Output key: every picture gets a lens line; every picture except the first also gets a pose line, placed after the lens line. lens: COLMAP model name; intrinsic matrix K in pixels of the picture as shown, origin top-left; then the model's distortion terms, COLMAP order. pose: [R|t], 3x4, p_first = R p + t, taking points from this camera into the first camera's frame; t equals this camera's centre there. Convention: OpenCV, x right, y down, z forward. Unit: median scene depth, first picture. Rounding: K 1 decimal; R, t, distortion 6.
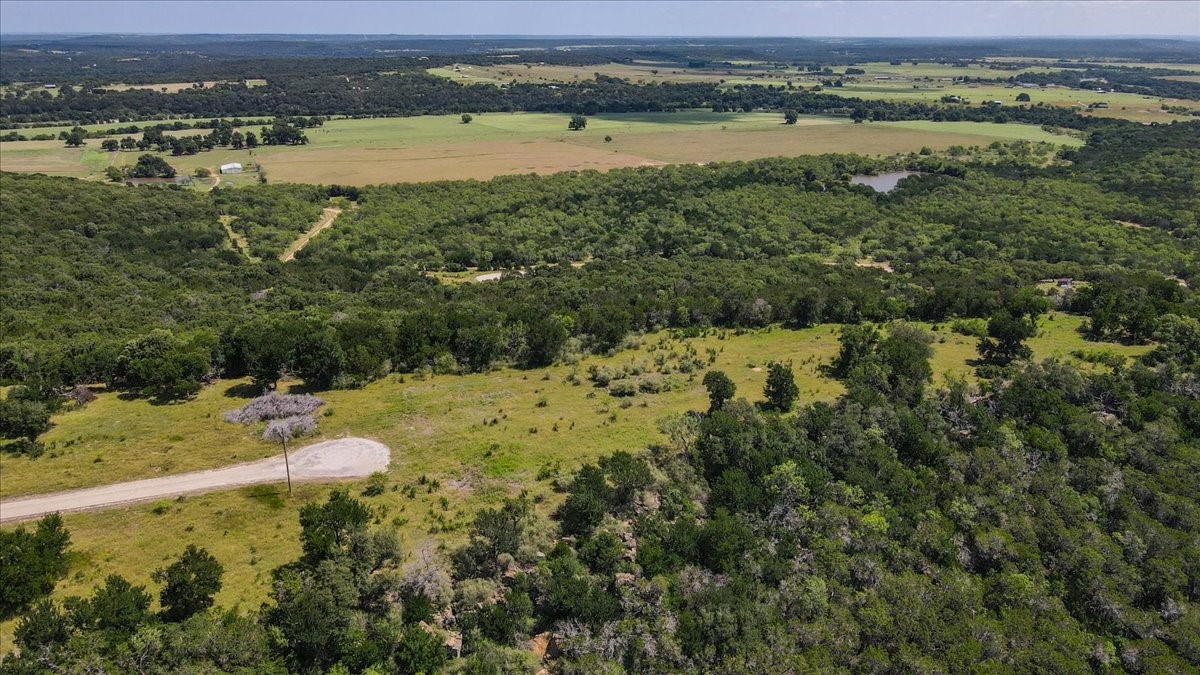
lens RADIAL K [[908.9, 0, 602.9], [0, 908.9, 330.6], [0, 0, 1]] dist [-0.013711, 0.061910]
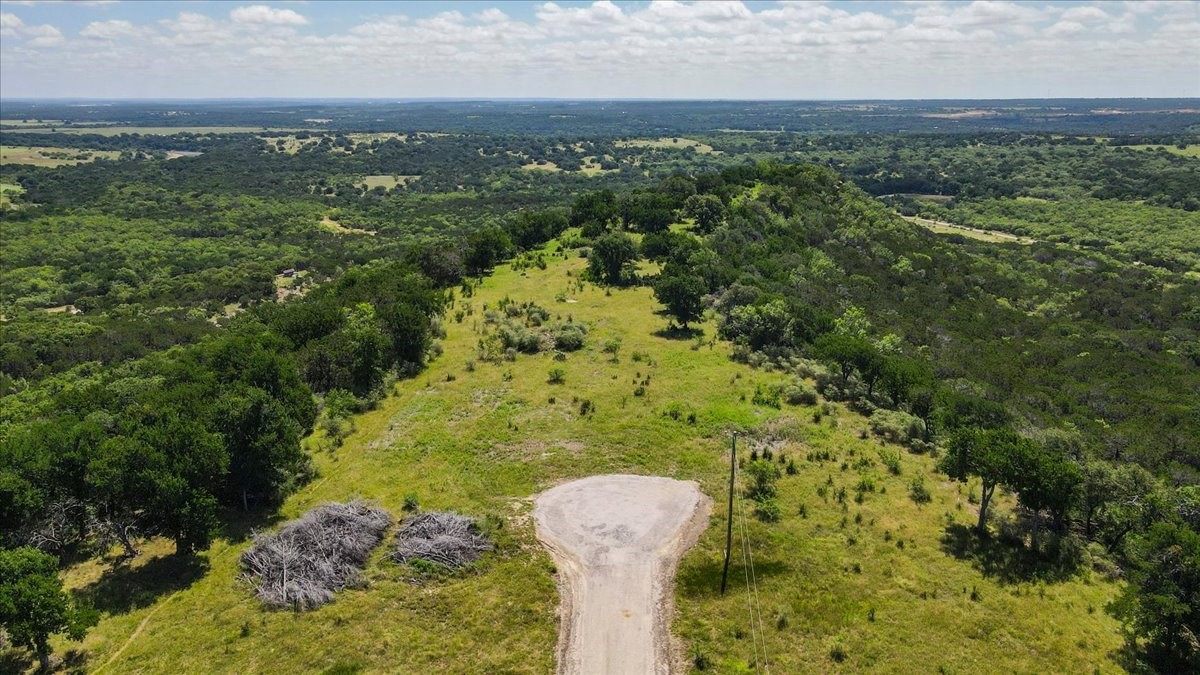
lens RADIAL K [[897.4, 0, 600.0], [0, 897.4, 337.5], [0, 0, 1]] dist [-0.010294, 0.048862]
pose [[0.405104, -0.243009, 0.881384, -0.126604], [0.289492, 0.948521, 0.128462, -0.006099], [-0.867228, 0.203114, 0.454599, 0.122089]]
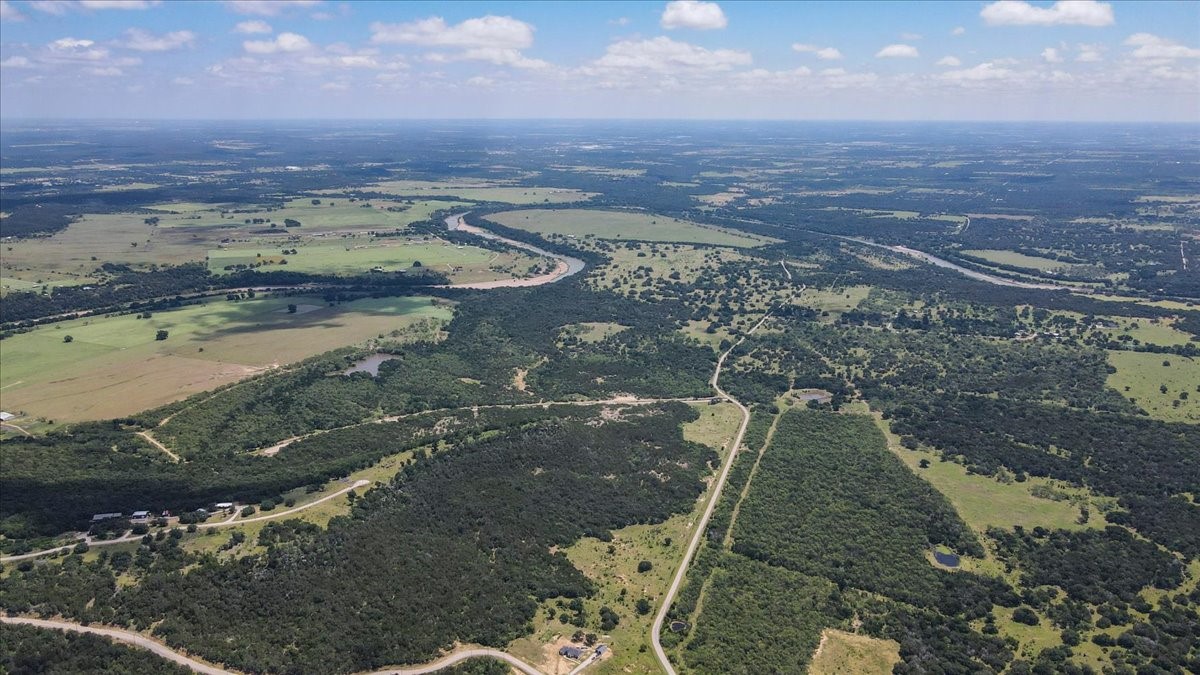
lens RADIAL K [[908.9, 0, 602.9], [0, 908.9, 330.6], [0, 0, 1]] dist [-0.013711, 0.061910]
pose [[0.808098, -0.142987, 0.571430, -0.501843], [0.184804, 0.982654, -0.015458, -0.111832], [-0.559307, 0.118094, 0.820505, -1.175367]]
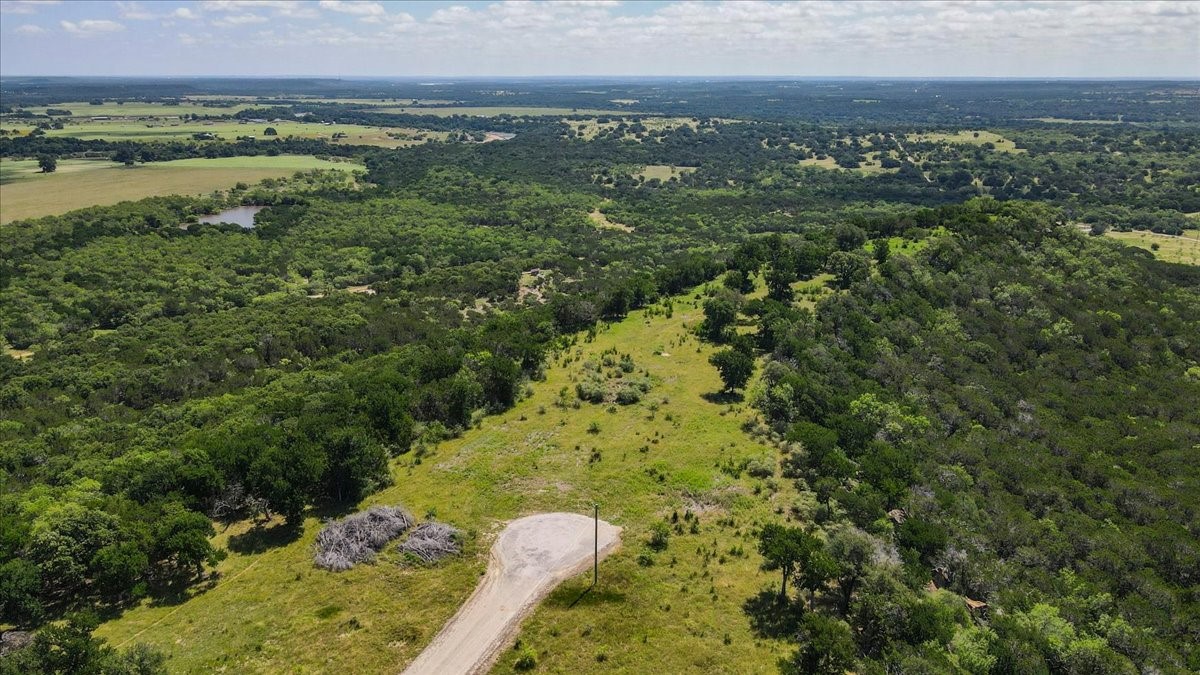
lens RADIAL K [[897.4, 0, 600.0], [0, 897.4, 337.5], [0, 0, 1]] dist [-0.010294, 0.048862]
pose [[0.679481, -0.210801, 0.702758, -0.133417], [0.231588, 0.970491, 0.067194, -0.014347], [-0.696185, 0.117093, 0.708248, 0.060527]]
